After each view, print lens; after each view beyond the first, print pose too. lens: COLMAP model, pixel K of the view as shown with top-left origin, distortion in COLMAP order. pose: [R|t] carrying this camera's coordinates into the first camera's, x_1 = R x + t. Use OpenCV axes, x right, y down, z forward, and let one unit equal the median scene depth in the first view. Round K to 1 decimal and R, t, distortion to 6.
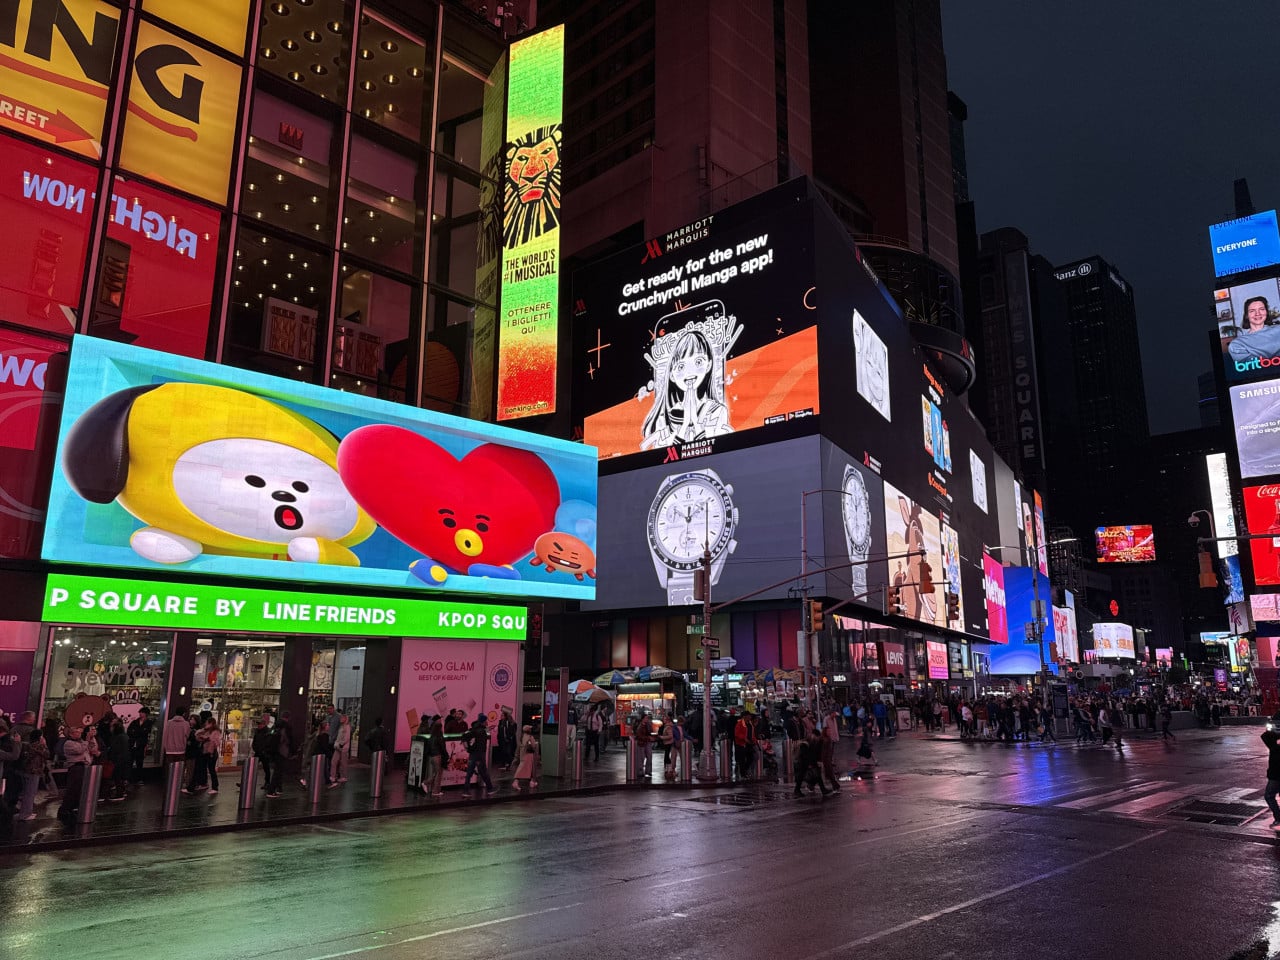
lens RADIAL K [[907.1, 0, 635.0], [0, 907.1, 492.4], [0, 0, 1]] dist [0.122260, -0.165422]
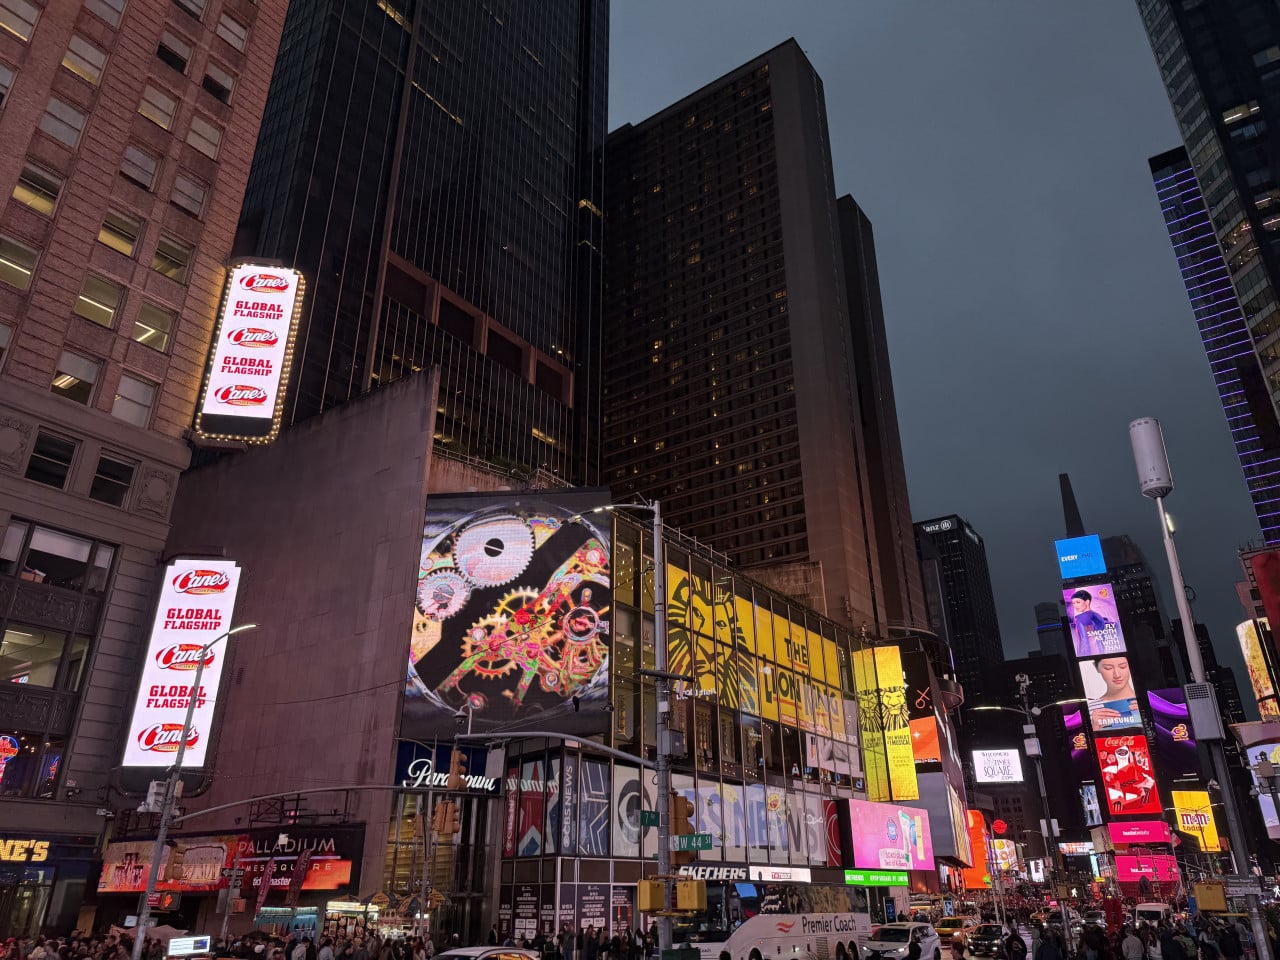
lens RADIAL K [[904.7, 0, 643.7], [0, 904.7, 477.5], [0, 0, 1]] dist [0.123647, -0.170736]
pose [[0.987473, 0.056640, 0.147271, -0.888165], [-0.023033, 0.975096, -0.220583, -0.260077], [-0.156097, 0.214428, 0.964186, -1.164005]]
